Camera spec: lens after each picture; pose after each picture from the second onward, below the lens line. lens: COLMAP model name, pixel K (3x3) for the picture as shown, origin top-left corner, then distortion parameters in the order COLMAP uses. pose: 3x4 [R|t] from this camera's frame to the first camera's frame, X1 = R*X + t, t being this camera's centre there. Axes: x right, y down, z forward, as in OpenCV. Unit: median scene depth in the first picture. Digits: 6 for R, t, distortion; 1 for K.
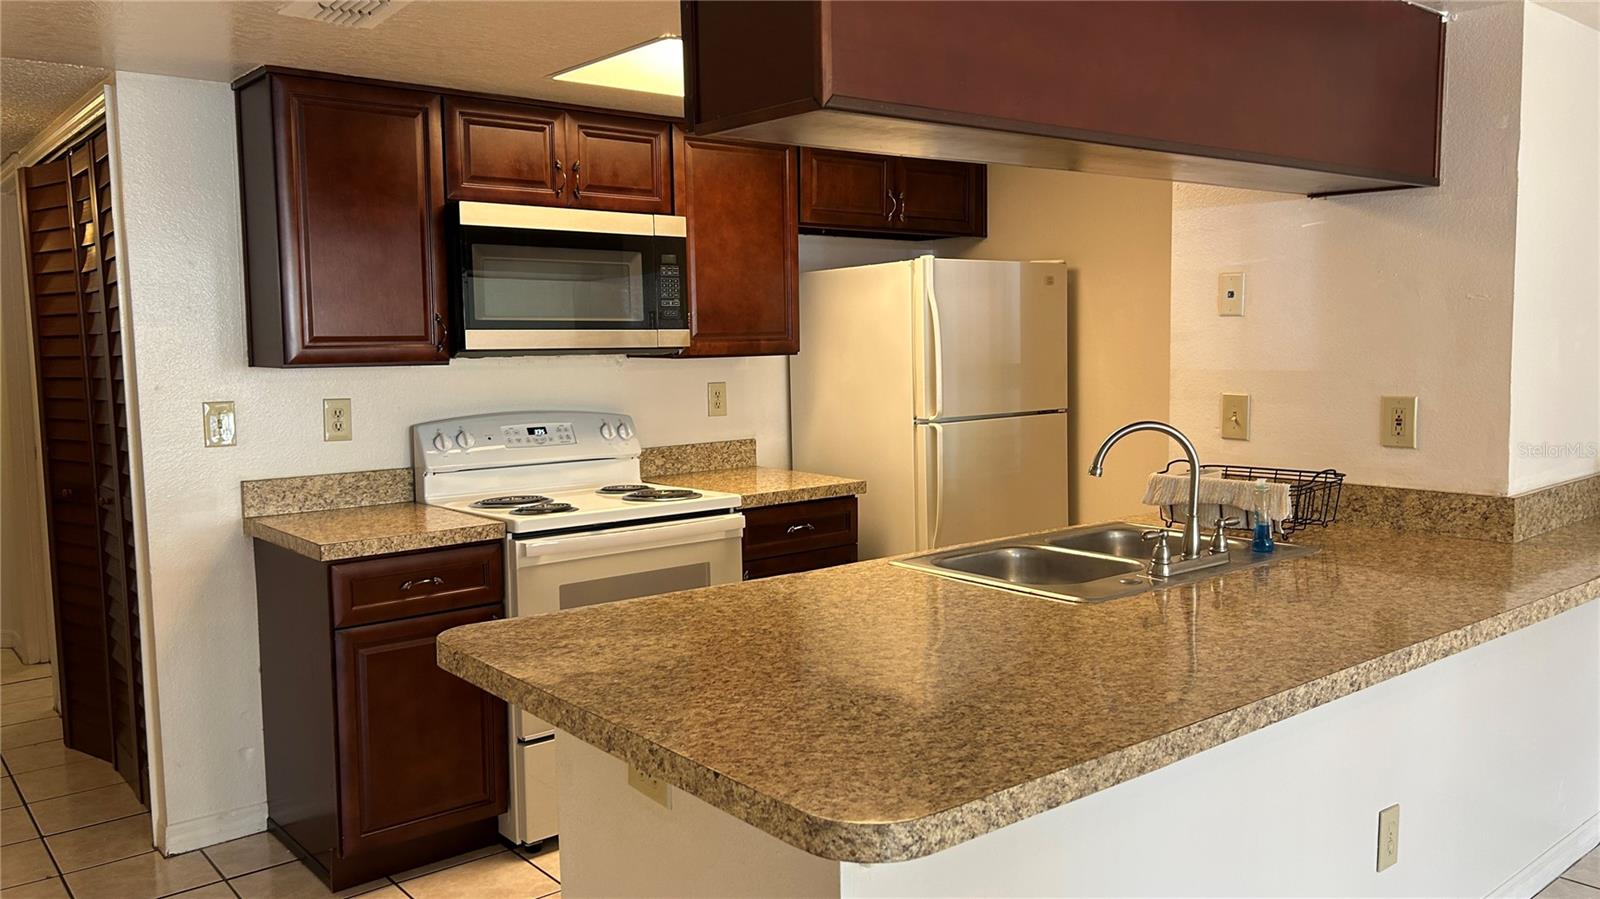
lens RADIAL K [[1205.4, 0, 833.1], [0, 1205.4, 446.2], [0, 0, 1]] dist [0.008313, -0.001191]
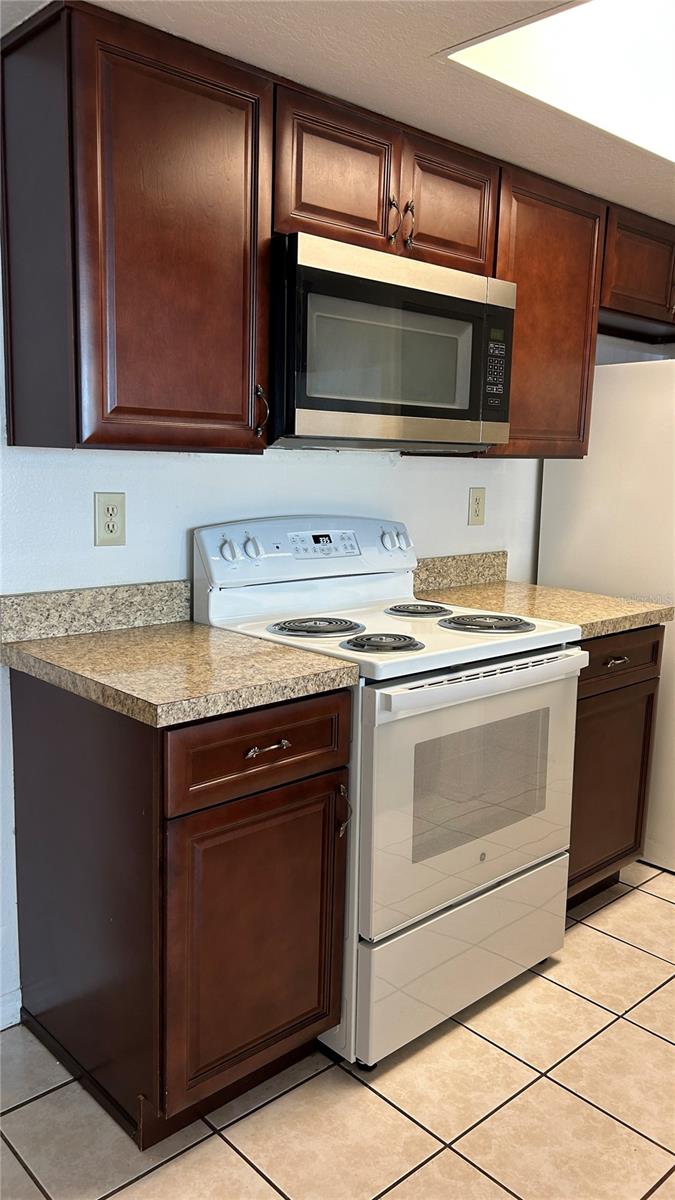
lens RADIAL K [[910.1, 0, 339.1], [0, 910.1, 616.8], [0, 0, 1]] dist [0.057603, -0.035984]
pose [[0.998816, 0.031421, 0.037133, -0.278203], [-0.034502, 0.995743, 0.085477, -0.014445], [-0.034290, -0.086657, 0.995648, 0.387146]]
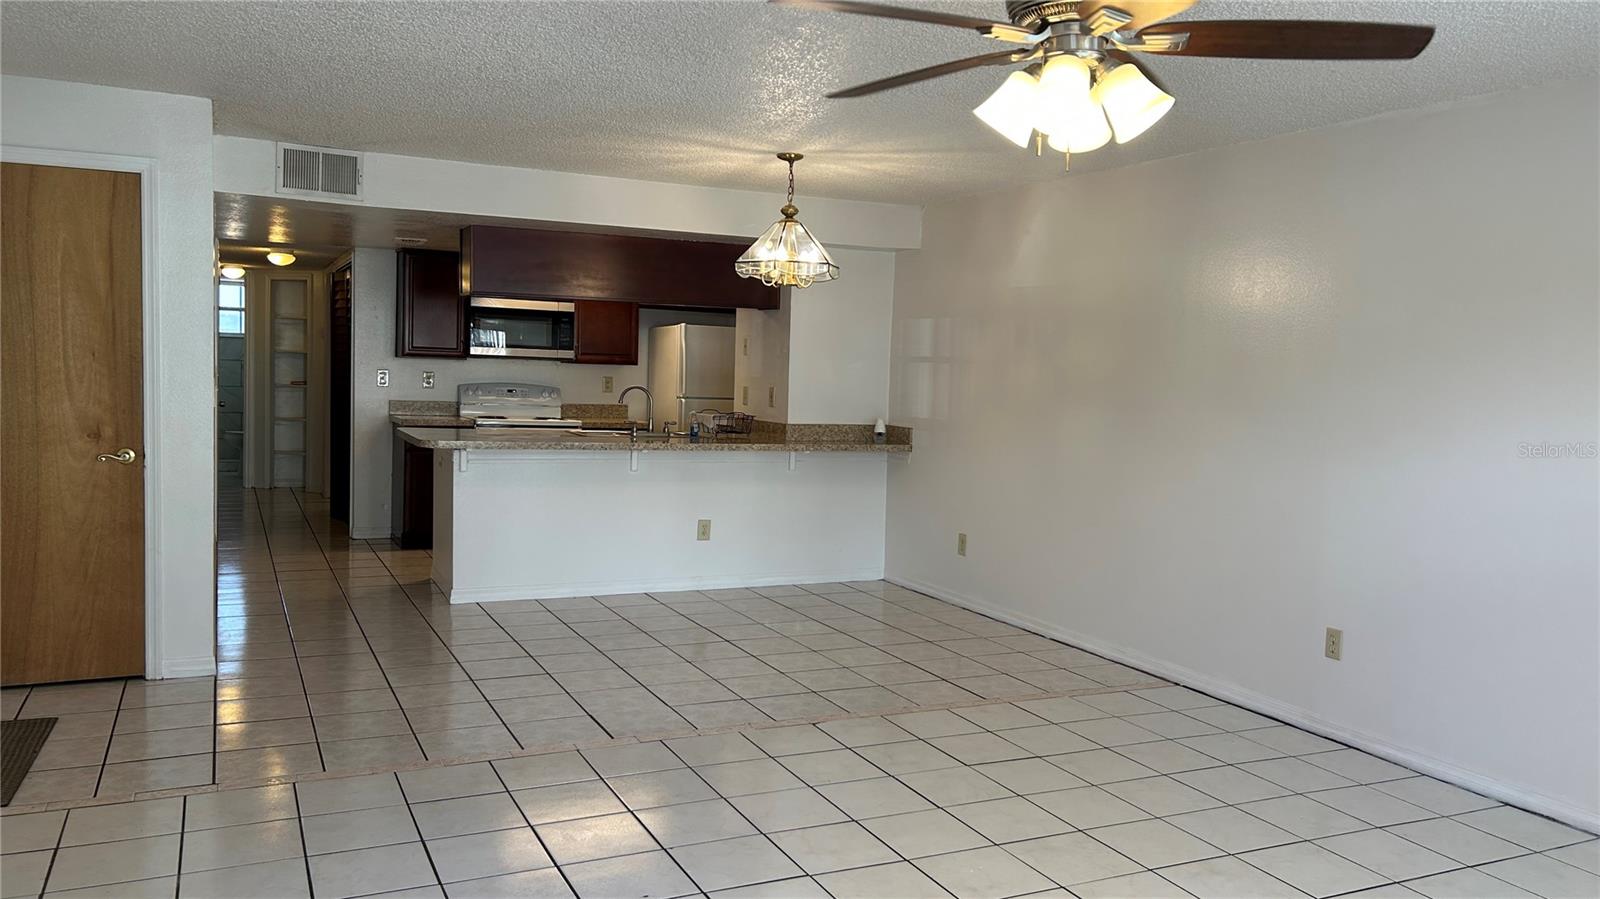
lens RADIAL K [[1213.5, 0, 800.0], [0, 1213.5, 449.5], [0, 0, 1]] dist [0.057603, -0.035984]
pose [[0.965022, 0.062307, -0.254659, 0.991710], [-0.069079, 0.997454, -0.017726, 0.113552], [0.252906, 0.034697, 0.966868, -1.256675]]
